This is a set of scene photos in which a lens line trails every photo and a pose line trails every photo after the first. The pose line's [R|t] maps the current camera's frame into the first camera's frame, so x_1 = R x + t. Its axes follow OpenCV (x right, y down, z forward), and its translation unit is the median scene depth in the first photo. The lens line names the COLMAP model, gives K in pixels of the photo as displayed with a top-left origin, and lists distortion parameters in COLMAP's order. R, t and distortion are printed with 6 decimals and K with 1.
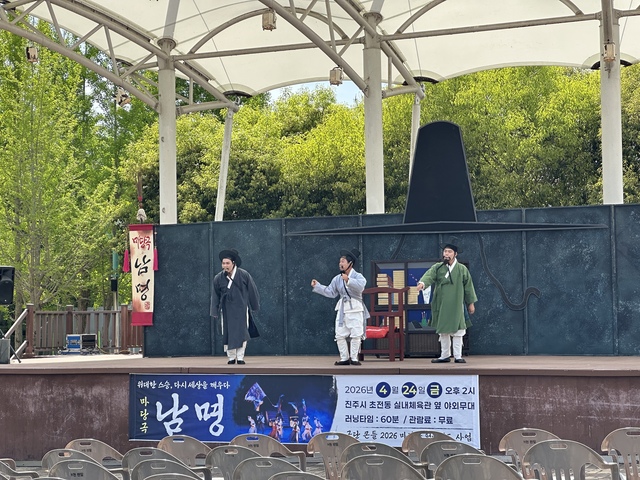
lens RADIAL K [[1435.6, 0, 320.0], [0, 1435.6, 240.0], [0, 0, 1]] dist [0.020953, 0.052234]
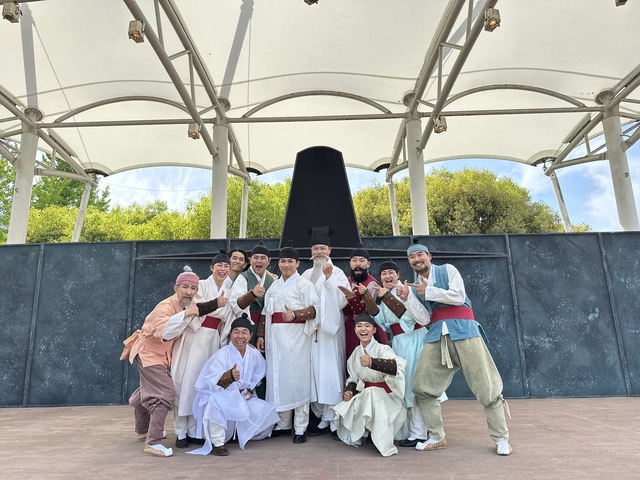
lens RADIAL K [[458.5, 0, 320.0], [0, 458.5, 240.0], [0, 0, 1]] dist [0.001817, -0.004959]
pose [[0.925854, 0.081484, 0.368991, -0.024143], [-0.013547, 0.983004, -0.183085, 0.034412], [-0.377638, 0.164512, 0.911222, 0.703030]]
